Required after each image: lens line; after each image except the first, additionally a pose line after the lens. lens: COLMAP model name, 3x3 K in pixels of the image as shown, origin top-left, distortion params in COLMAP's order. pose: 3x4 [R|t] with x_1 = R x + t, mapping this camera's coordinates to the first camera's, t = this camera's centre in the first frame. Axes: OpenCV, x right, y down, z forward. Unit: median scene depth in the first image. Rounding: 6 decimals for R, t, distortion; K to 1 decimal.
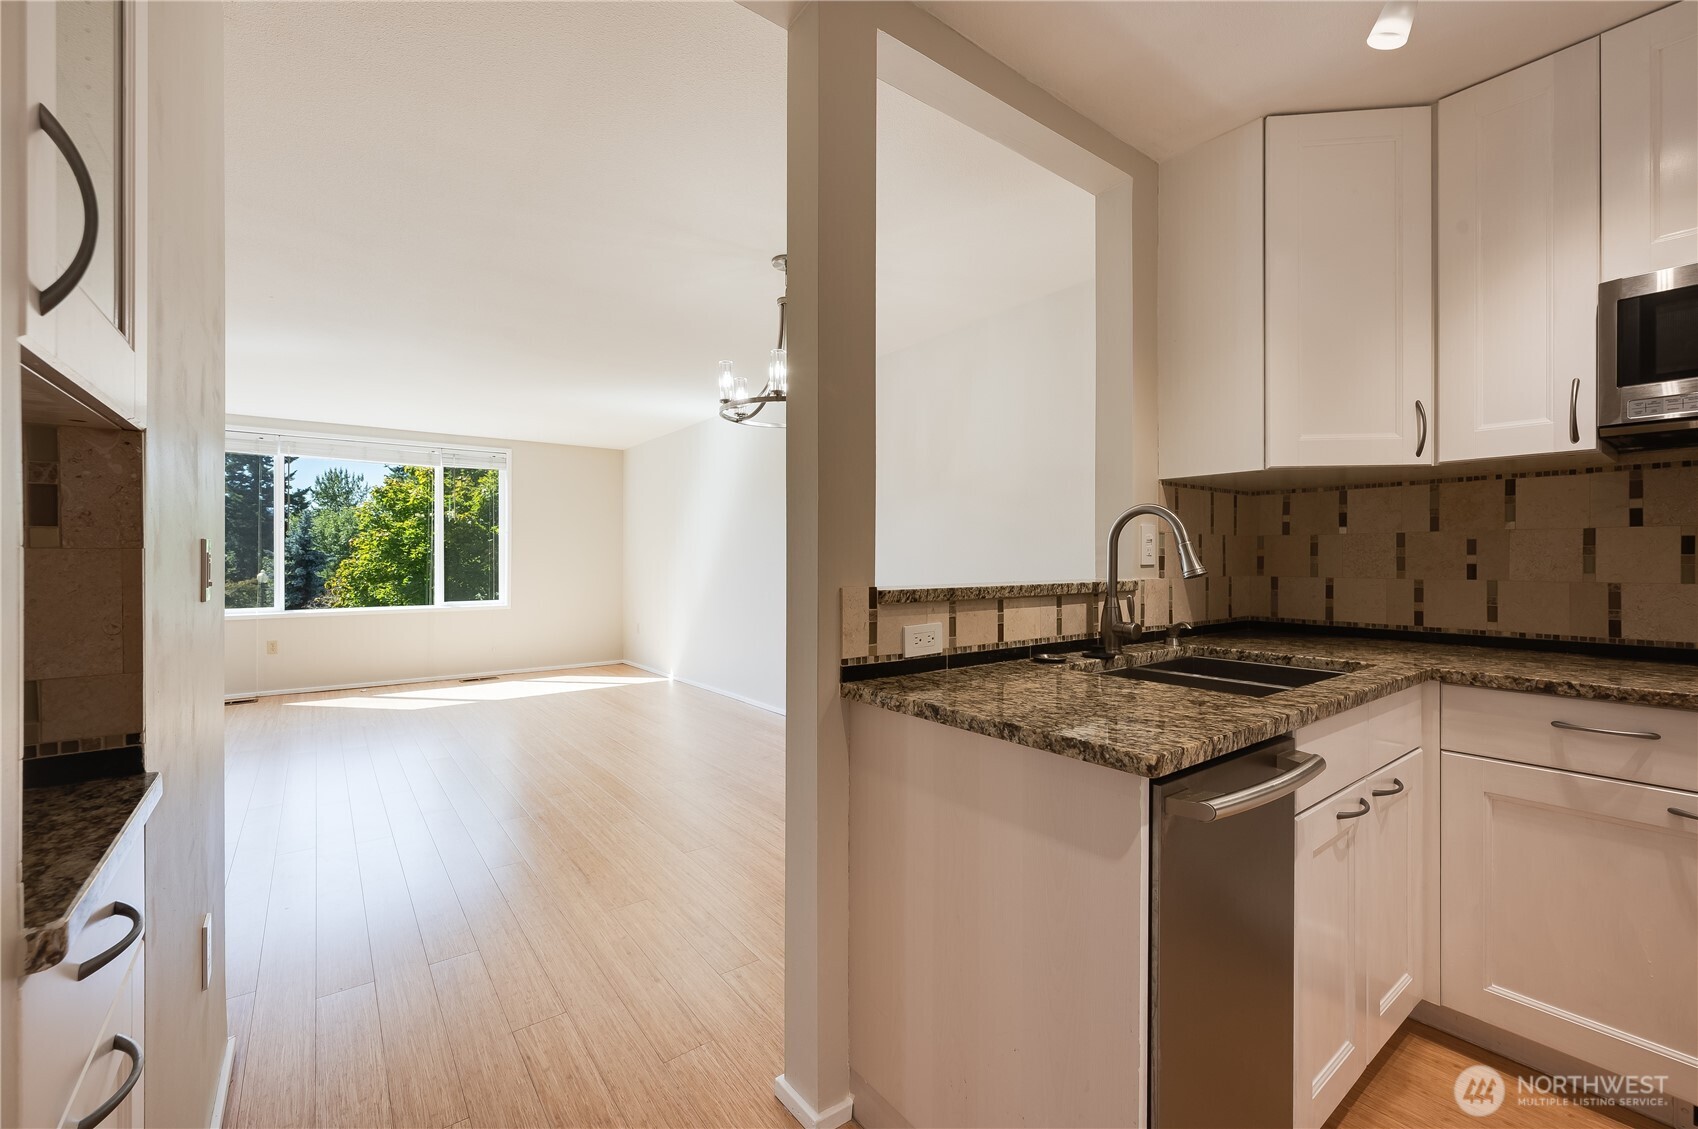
lens RADIAL K [[685.6, 0, 848.4], [0, 685.6, 560.1], [0, 0, 1]] dist [0.001388, -0.001747]
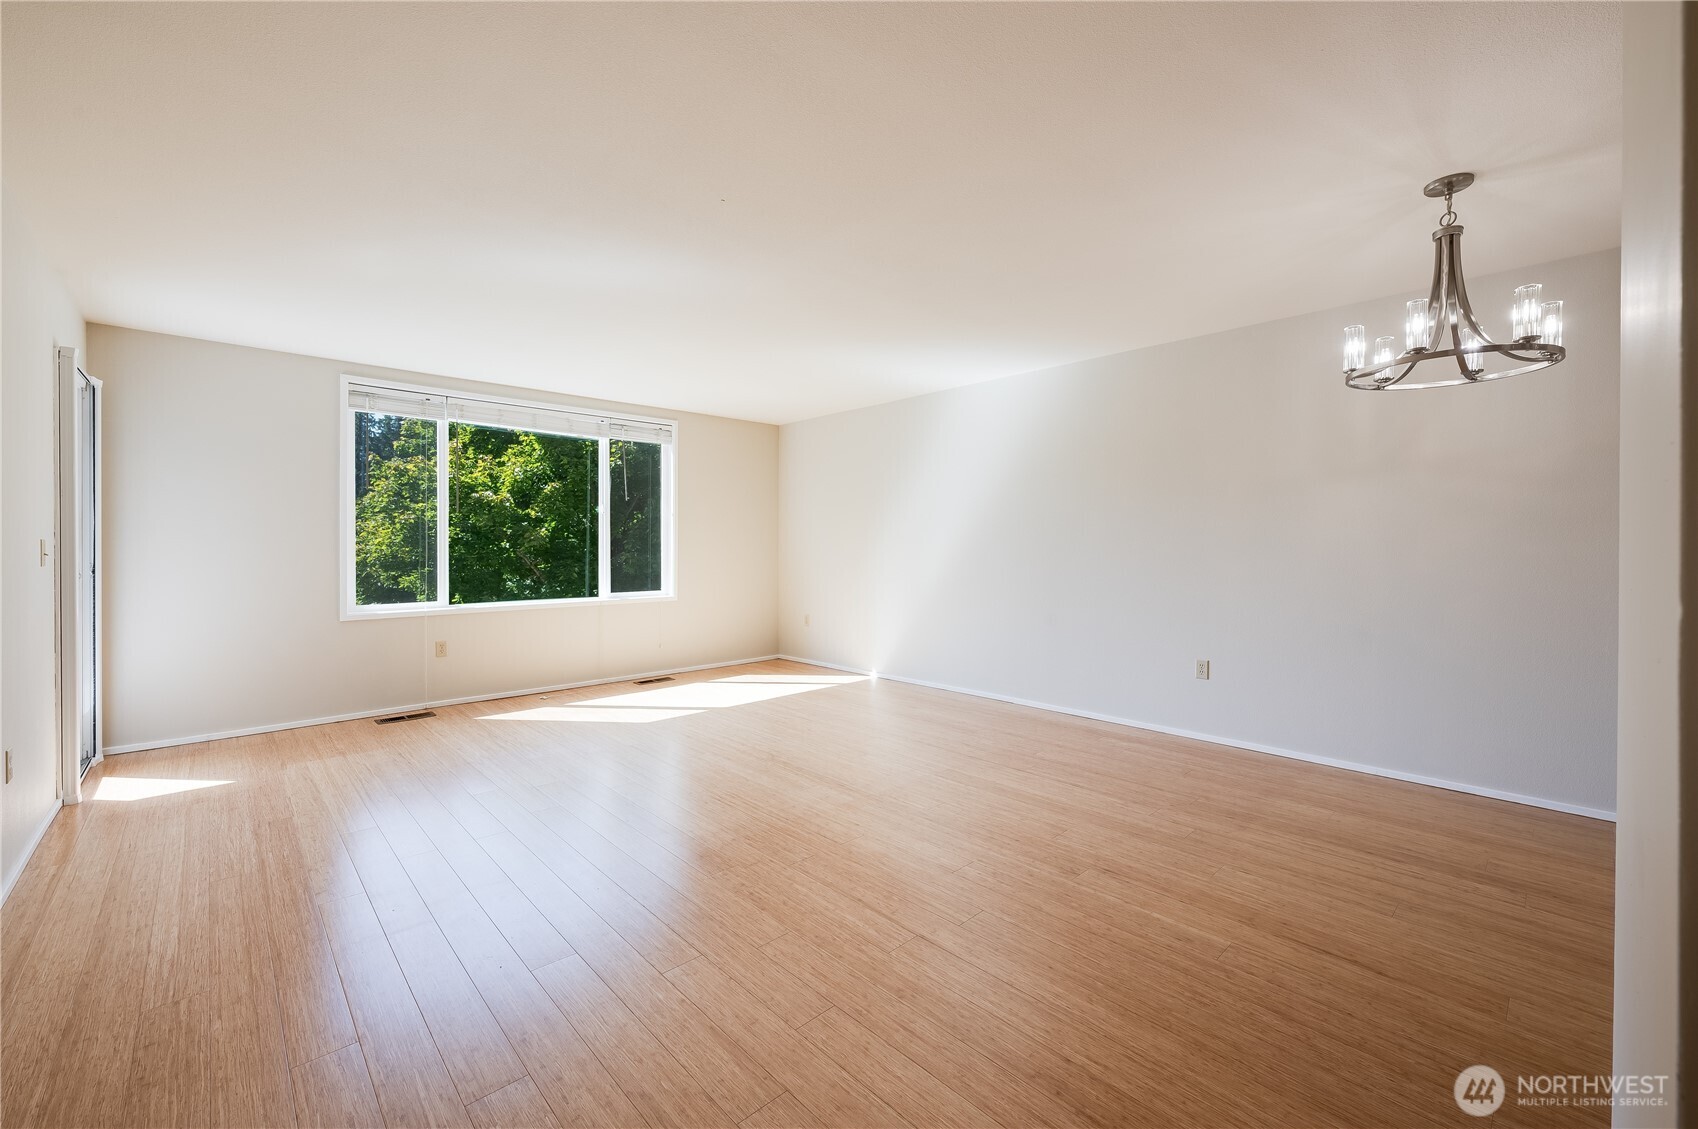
lens RADIAL K [[685.6, 0, 875.2], [0, 685.6, 539.7], [0, 0, 1]] dist [0.001388, -0.001747]
pose [[0.993696, 0.003706, 0.112049, -1.350475], [-0.003246, 0.999986, -0.004289, -0.016014], [-0.112063, 0.003898, 0.993693, 0.374276]]
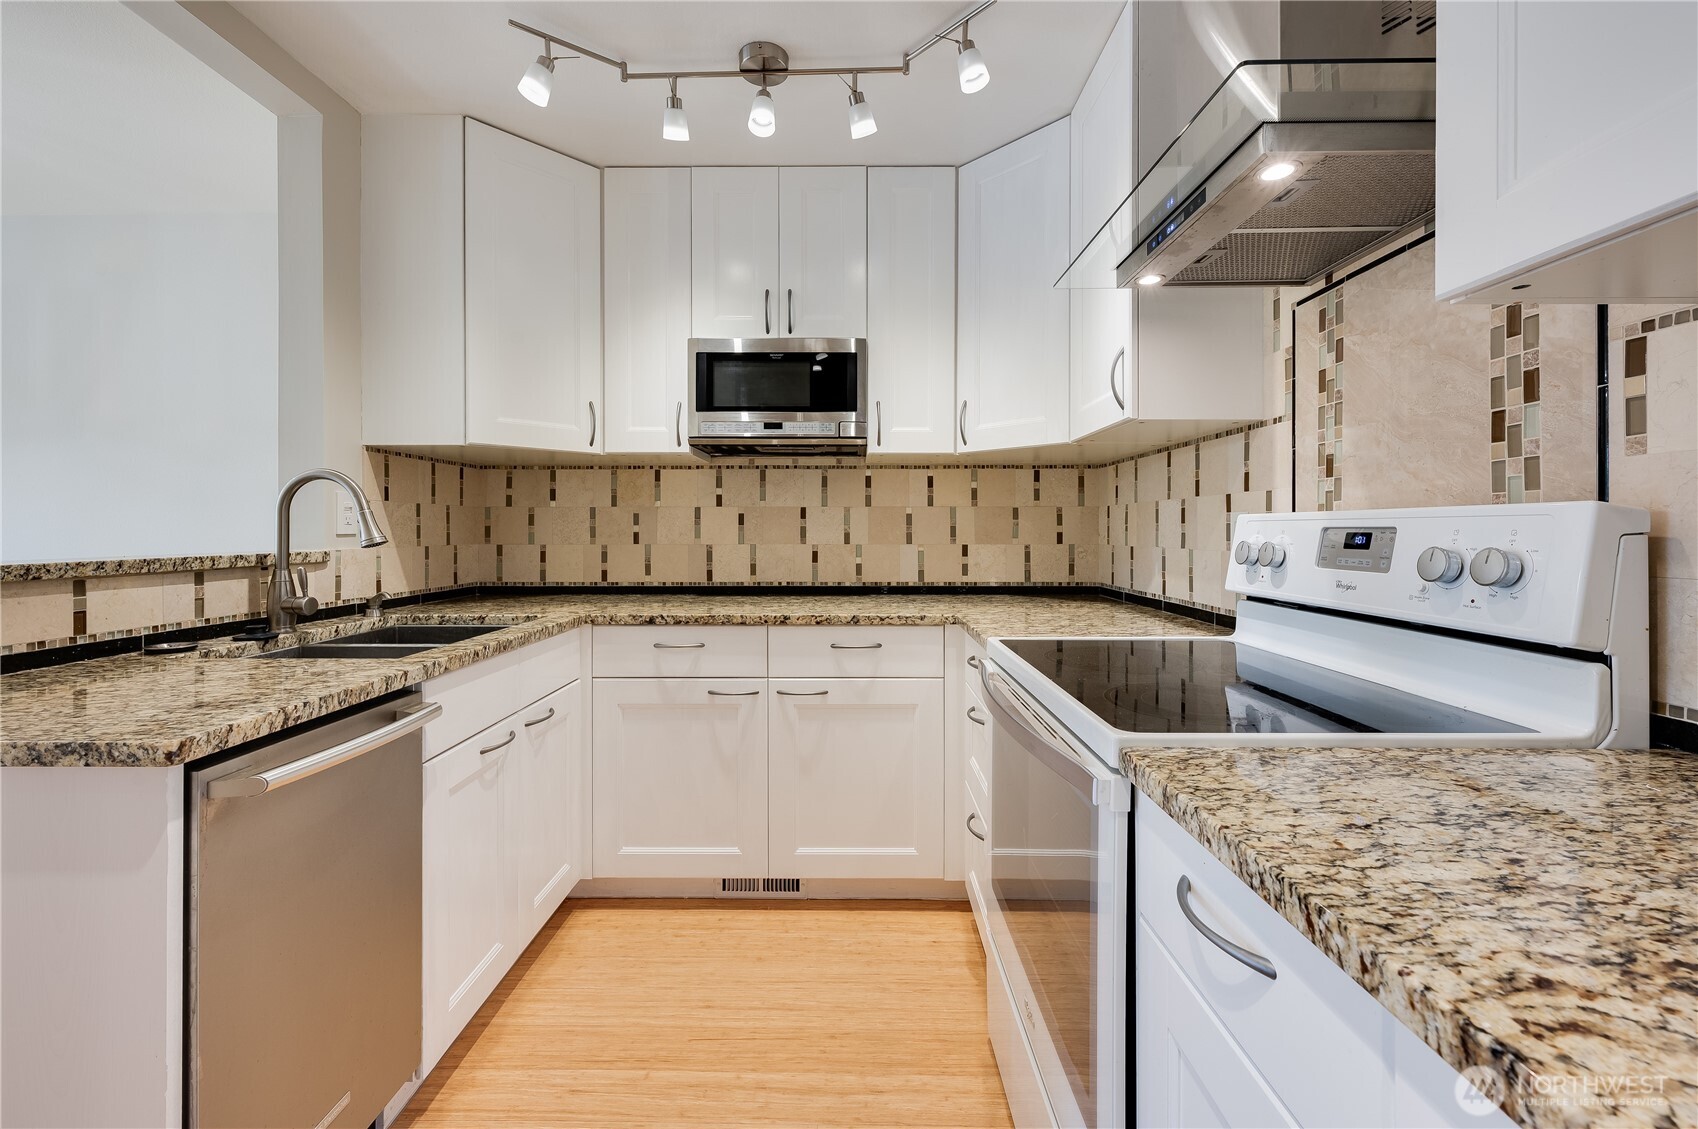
lens RADIAL K [[685.6, 0, 842.6], [0, 685.6, 531.3], [0, 0, 1]] dist [0.001388, -0.001747]
pose [[0.623471, -0.002027, 0.781844, 0.141079], [-0.000593, 0.999995, 0.003066, -0.000280], [-0.781846, -0.002375, 0.623467, -0.139241]]
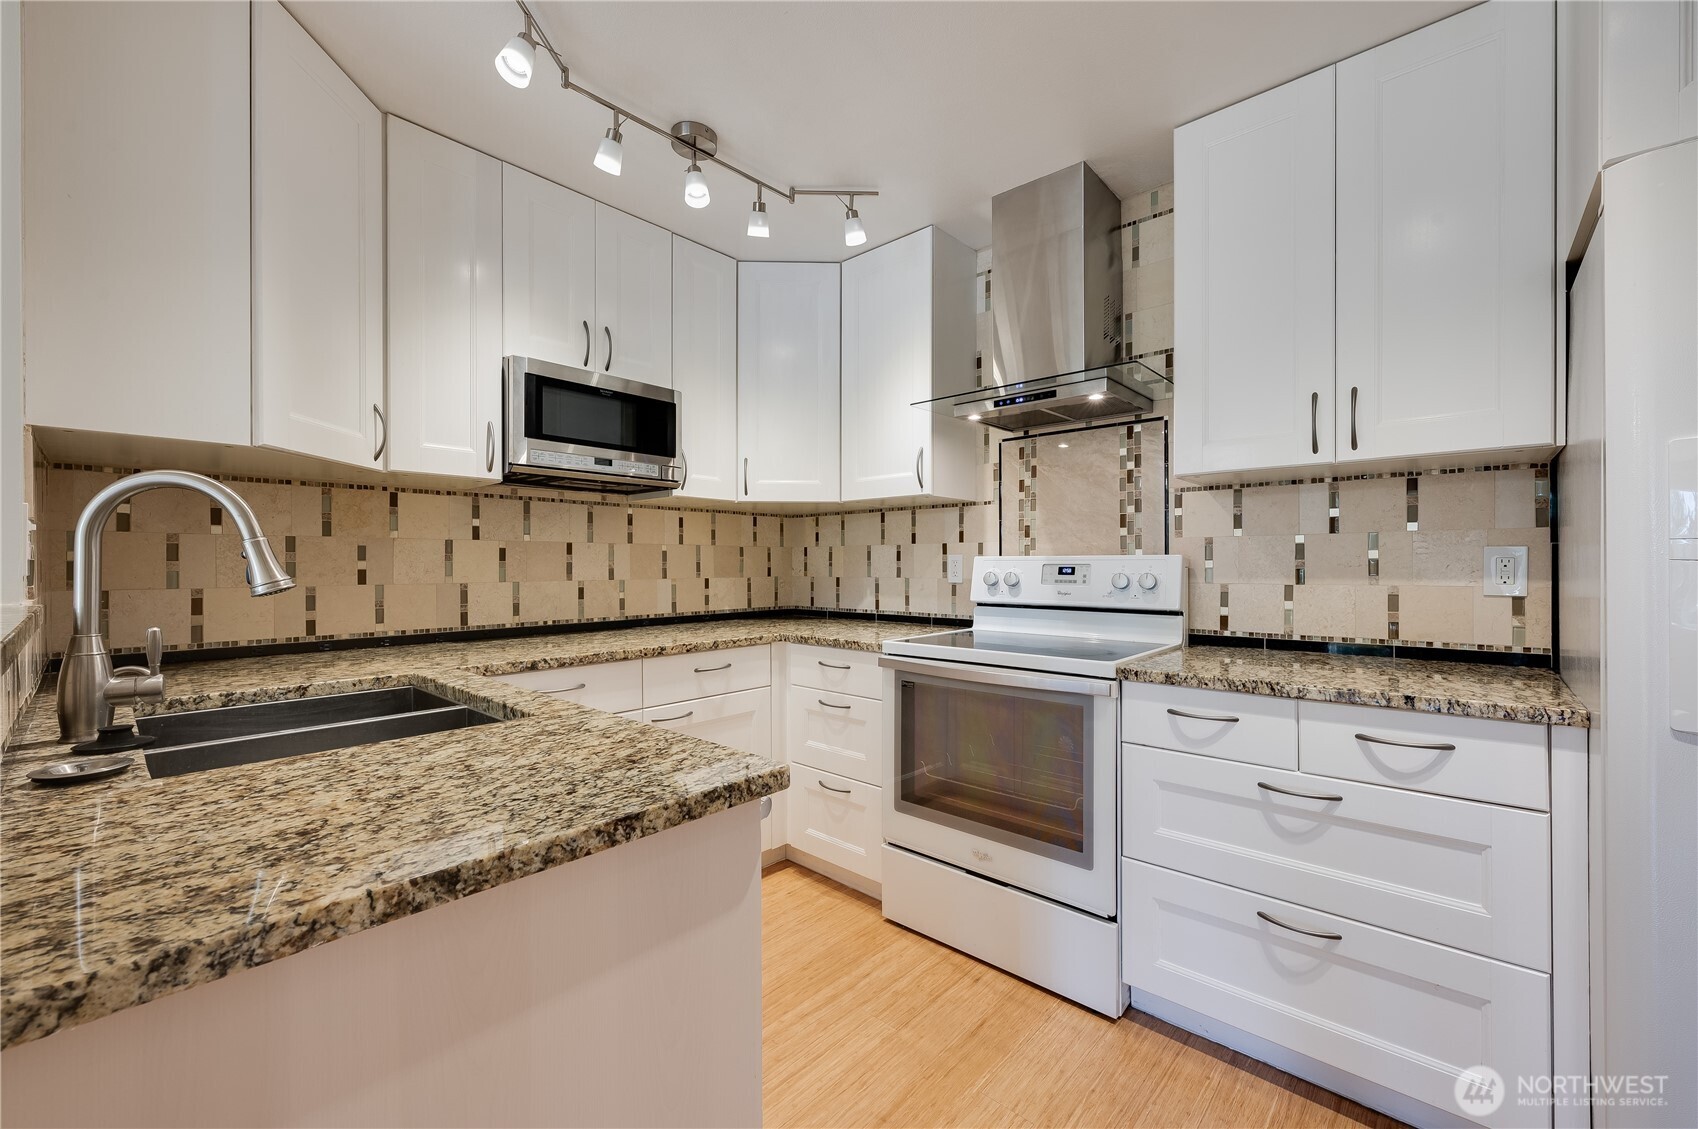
lens RADIAL K [[685.6, 0, 843.6], [0, 685.6, 565.8], [0, 0, 1]] dist [0.001388, -0.001747]
pose [[-0.174331, -0.002976, 0.984683, -0.256317], [0.000022, 0.999995, 0.003026, -0.003369], [-0.984687, 0.000549, -0.174330, 0.510711]]
